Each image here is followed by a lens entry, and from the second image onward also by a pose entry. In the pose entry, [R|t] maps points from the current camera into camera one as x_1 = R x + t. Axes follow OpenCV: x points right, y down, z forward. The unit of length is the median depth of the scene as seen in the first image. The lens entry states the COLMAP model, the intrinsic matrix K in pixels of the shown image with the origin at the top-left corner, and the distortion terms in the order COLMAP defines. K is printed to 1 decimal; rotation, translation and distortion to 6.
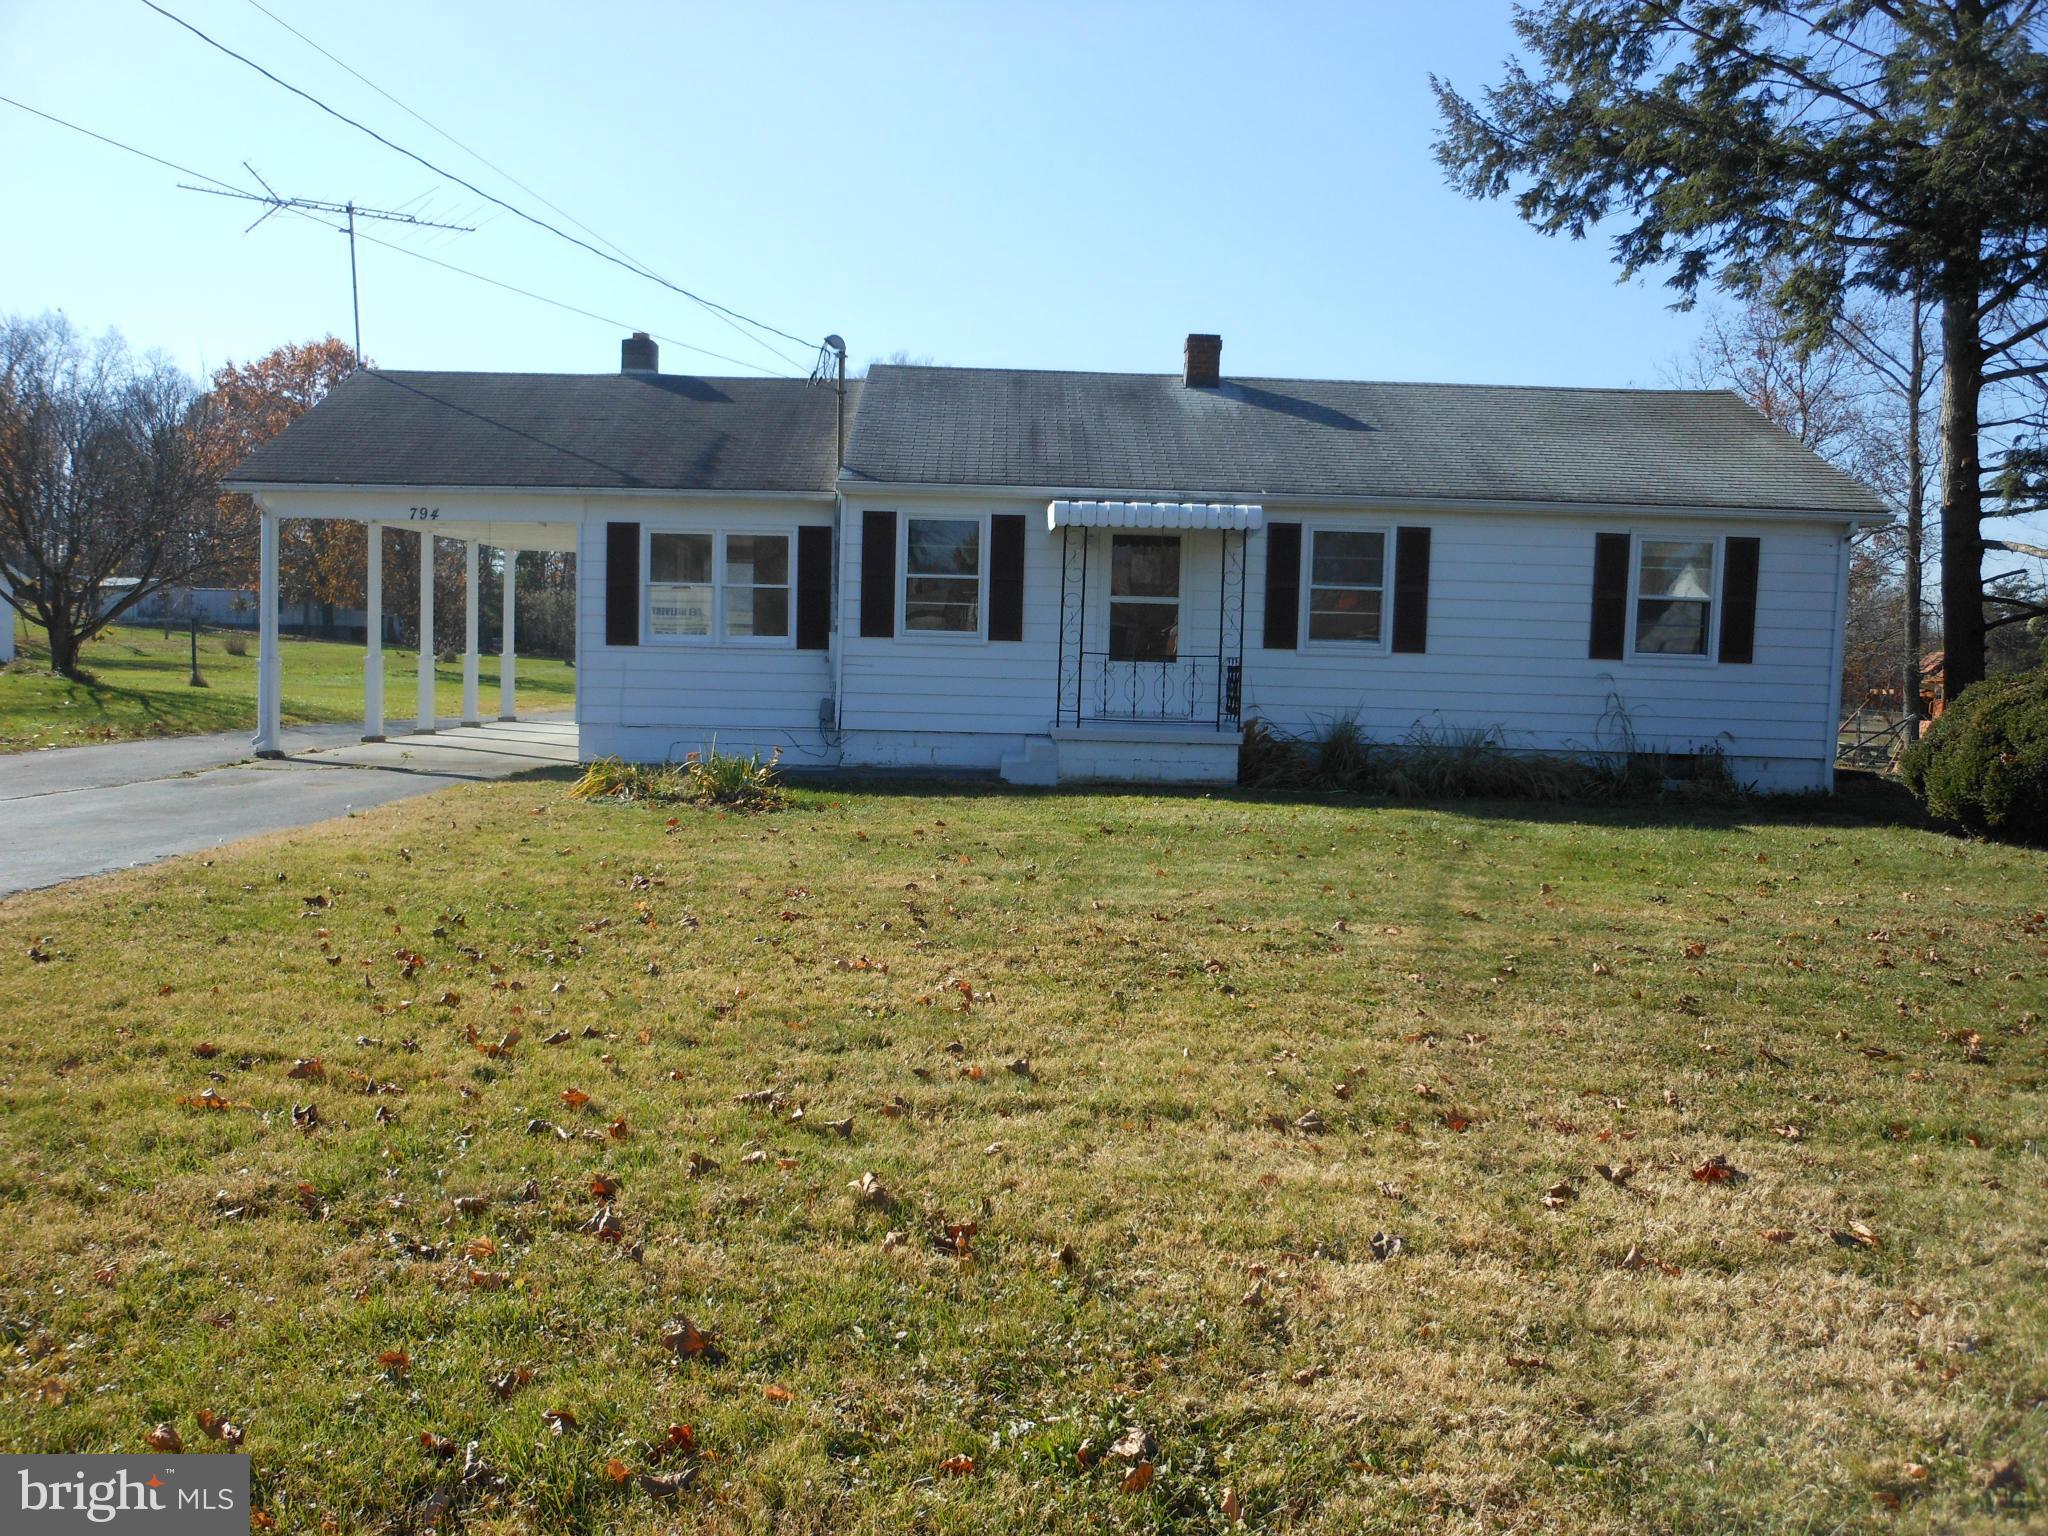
lens RADIAL K [[1643.6, 0, 1024.0], [0, 1643.6, 768.0], [0, 0, 1]] dist [0.005892, 0.007085]
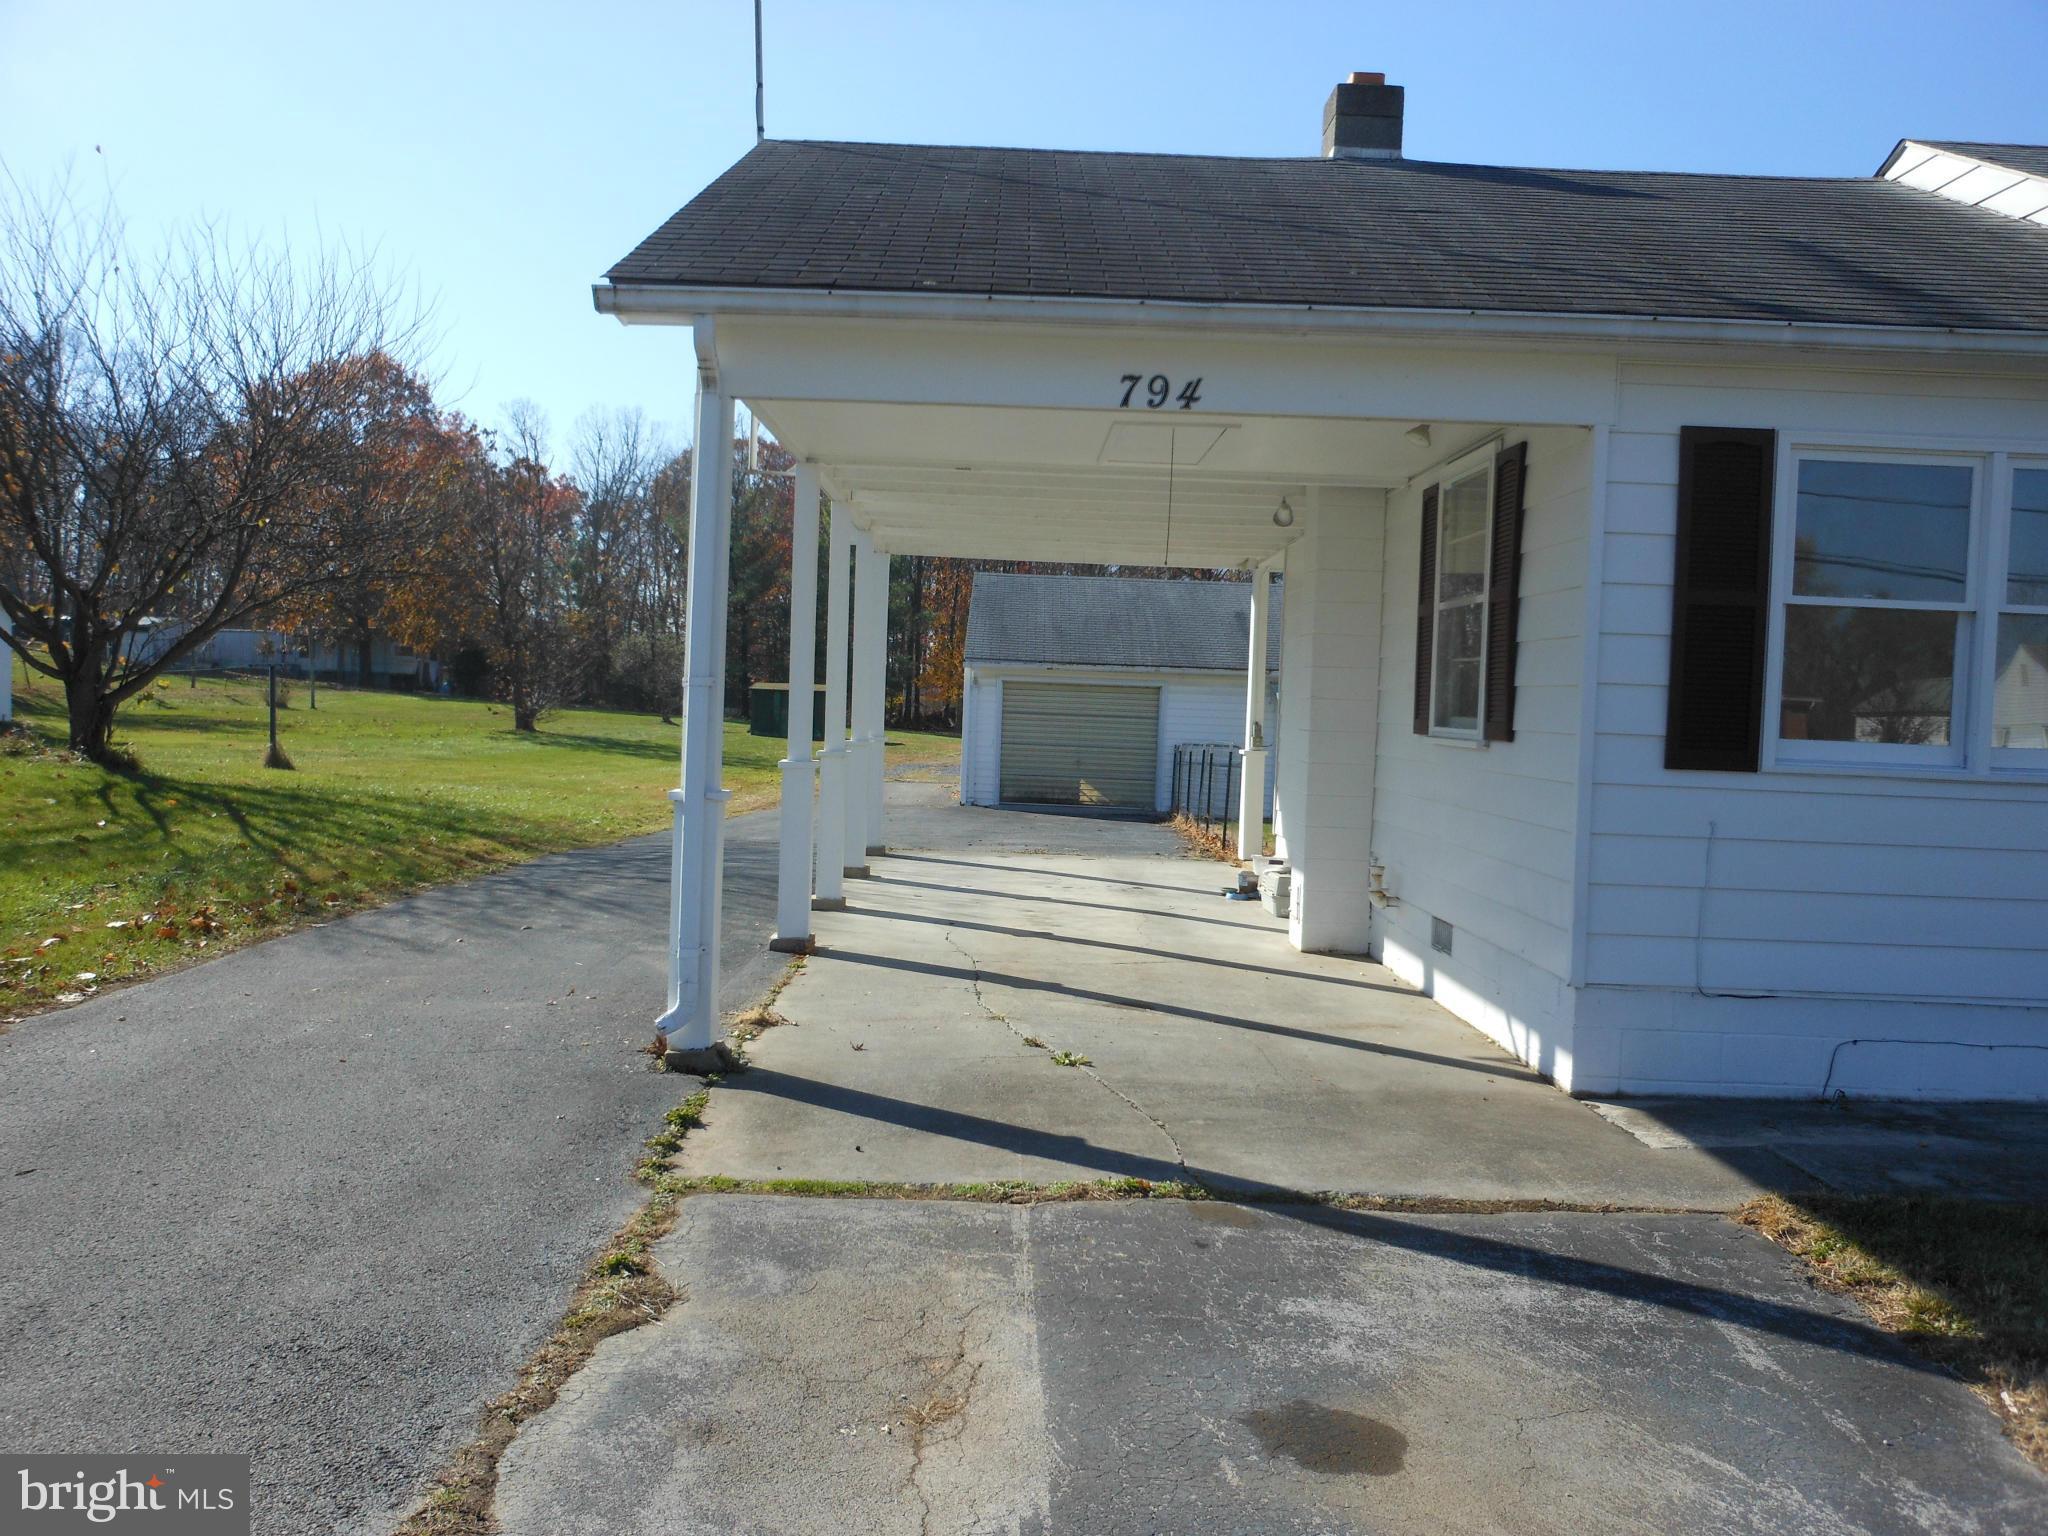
lens RADIAL K [[1643.6, 0, 1024.0], [0, 1643.6, 768.0], [0, 0, 1]] dist [0.005892, 0.007085]
pose [[0.999945, 0.010411, 0.001030, -0.235963], [-0.010373, 0.999441, -0.031797, -0.036935], [-0.001361, 0.031785, 0.999494, 0.387732]]
